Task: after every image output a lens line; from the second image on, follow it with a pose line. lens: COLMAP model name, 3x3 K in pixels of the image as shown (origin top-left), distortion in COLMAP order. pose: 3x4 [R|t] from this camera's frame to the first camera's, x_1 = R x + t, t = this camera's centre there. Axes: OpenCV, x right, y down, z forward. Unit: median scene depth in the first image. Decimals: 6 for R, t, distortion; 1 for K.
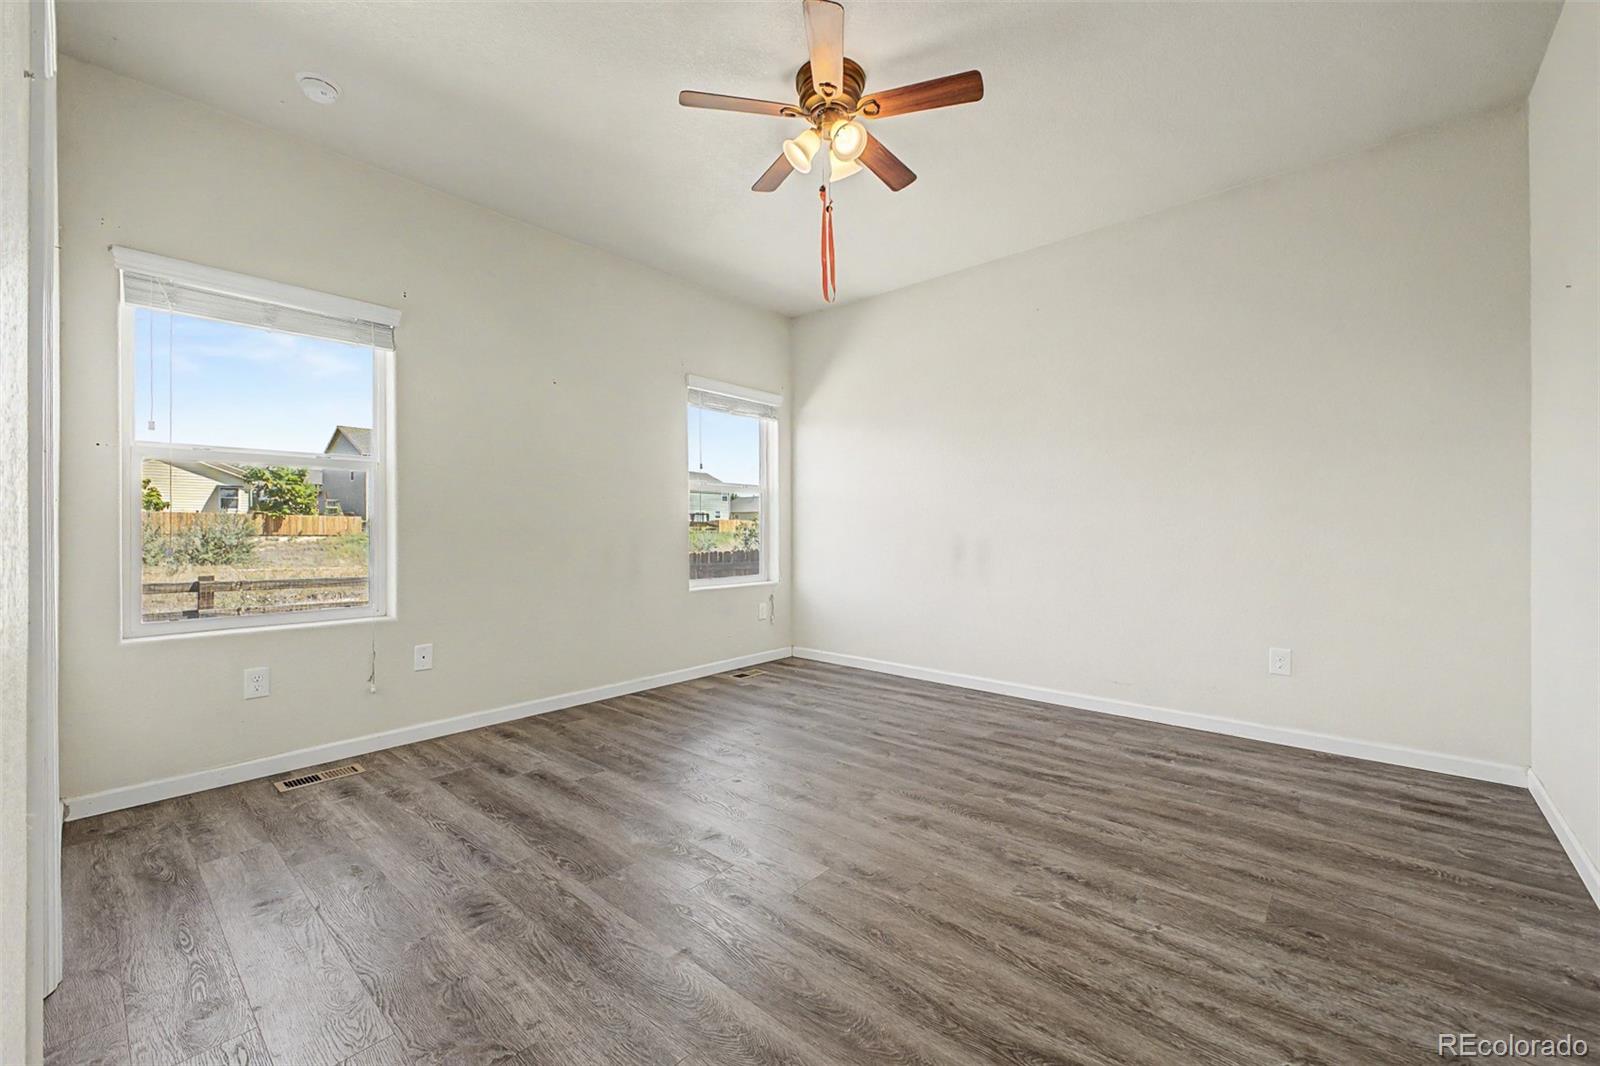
lens RADIAL K [[636.5, 0, 798.7], [0, 636.5, 533.0], [0, 0, 1]] dist [0.019655, -0.005530]
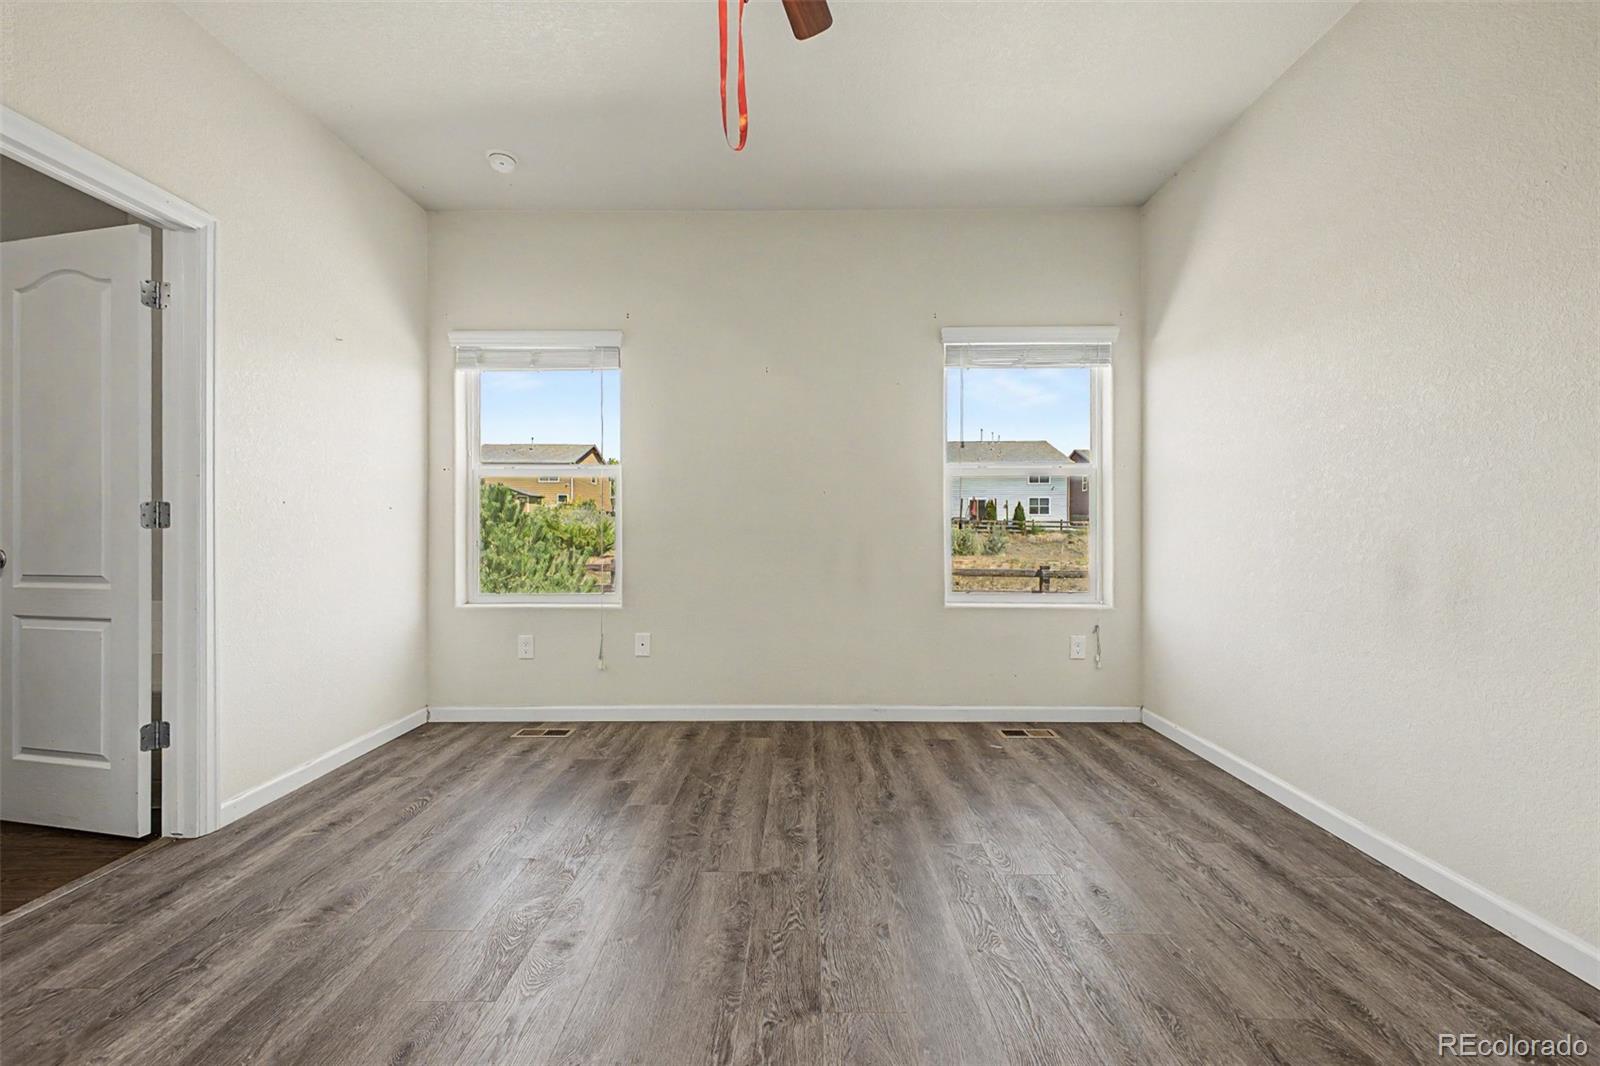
lens RADIAL K [[636.5, 0, 798.1], [0, 636.5, 536.4], [0, 0, 1]] dist [0.019655, -0.005530]
pose [[0.658807, 0.013006, -0.752199, 0.443913], [-0.003699, 0.999894, 0.014049, -0.008592], [0.752303, -0.006473, 0.658786, 0.529936]]
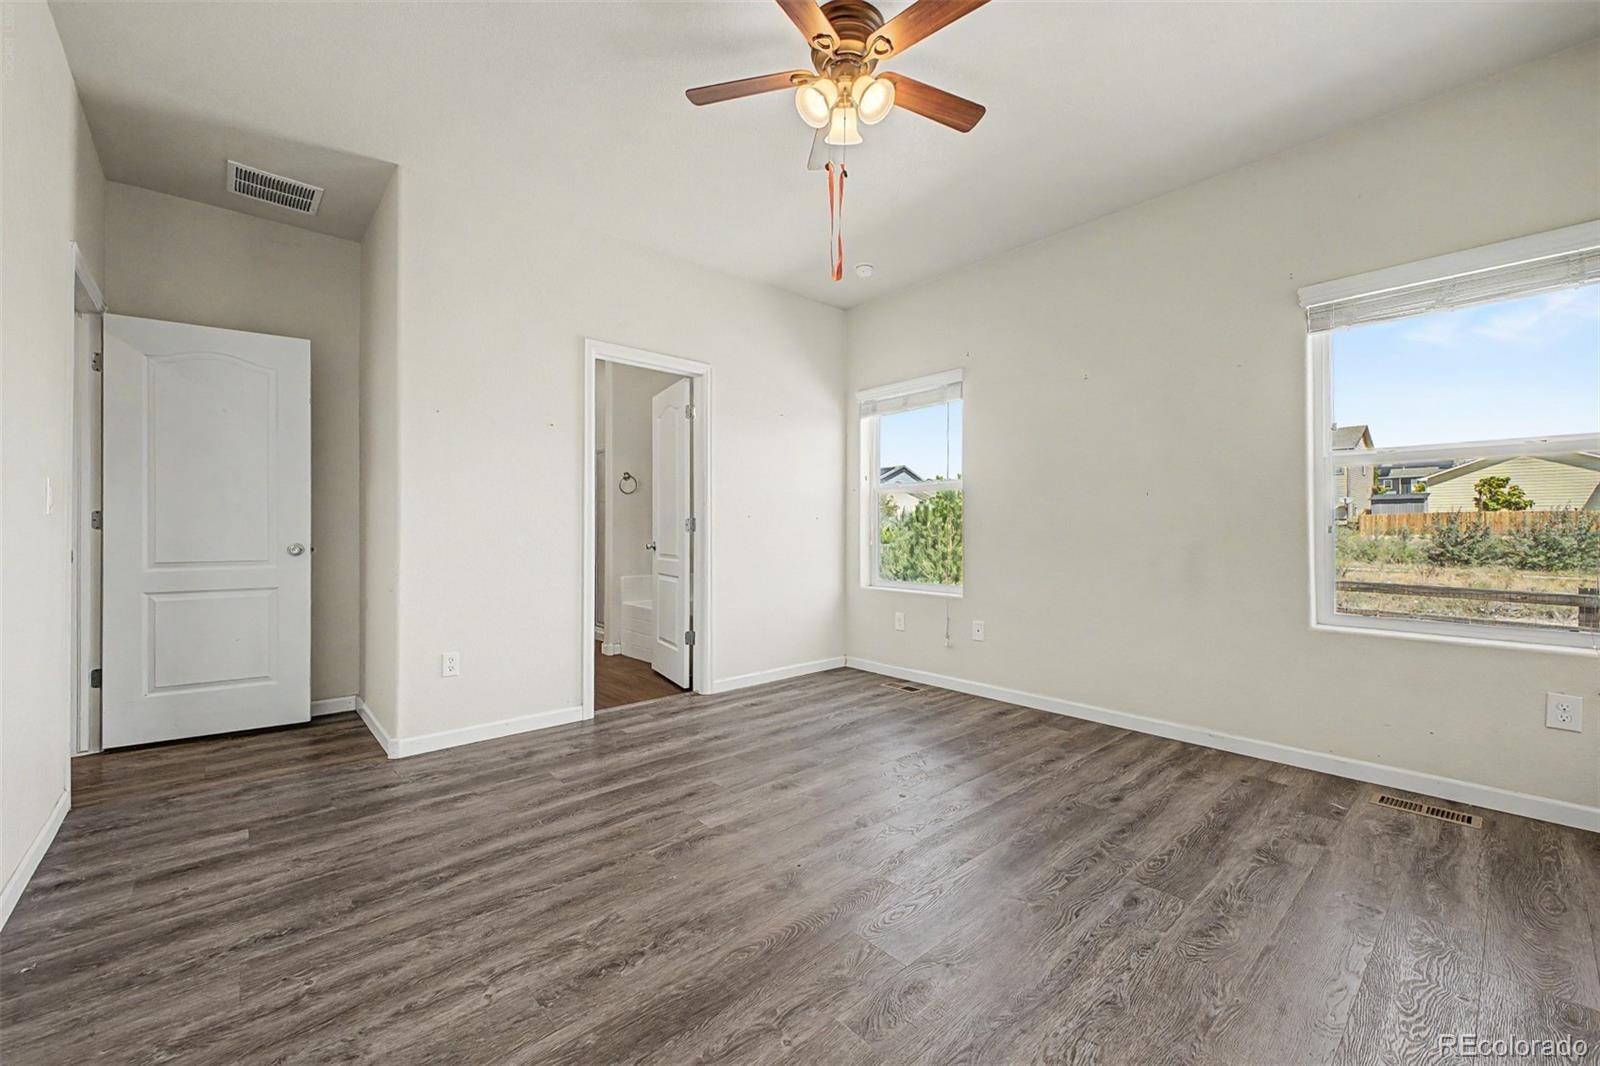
lens RADIAL K [[636.5, 0, 802.5], [0, 636.5, 529.3], [0, 0, 1]] dist [0.019655, -0.005530]
pose [[-0.111755, -0.003813, -0.993729, 0.781259], [-0.002944, 0.999990, -0.003505, -0.004093], [0.993731, 0.002534, -0.111765, 0.862928]]
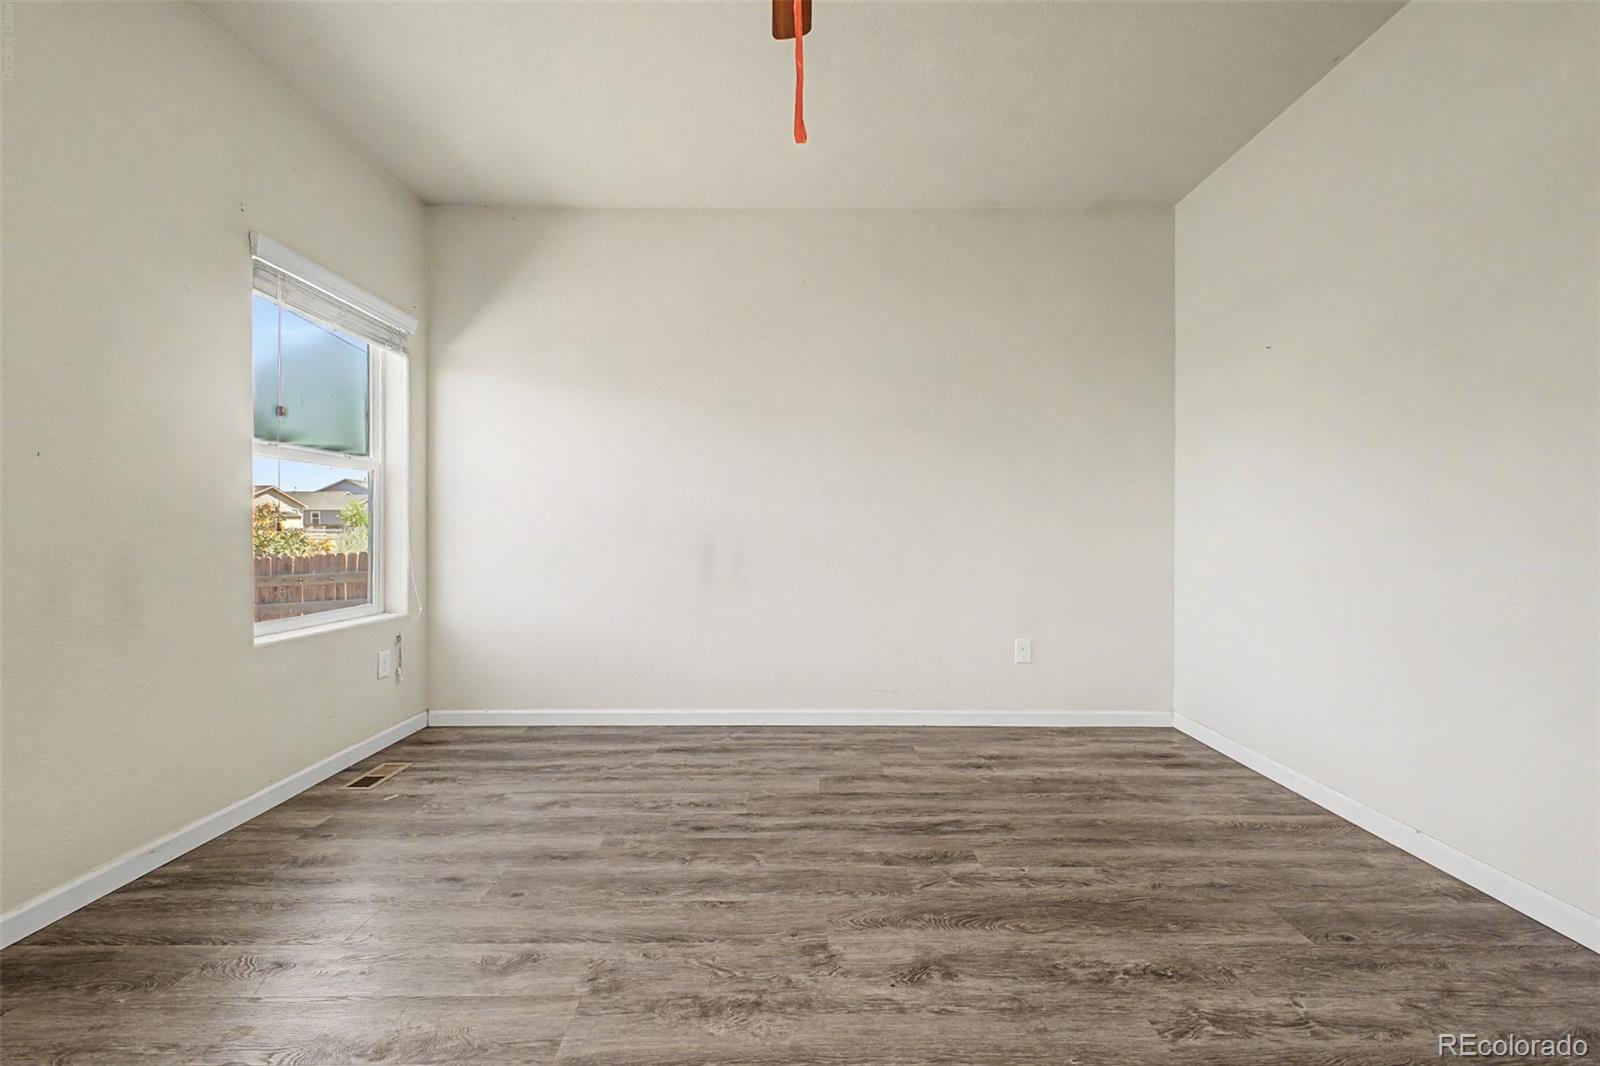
lens RADIAL K [[636.5, 0, 800.2], [0, 636.5, 532.3], [0, 0, 1]] dist [0.019655, -0.005530]
pose [[0.746969, 0.000526, 0.664859, -0.282306], [-0.000028, 1.000000, -0.000759, -0.004217], [-0.664859, 0.000548, 0.746969, 0.456878]]
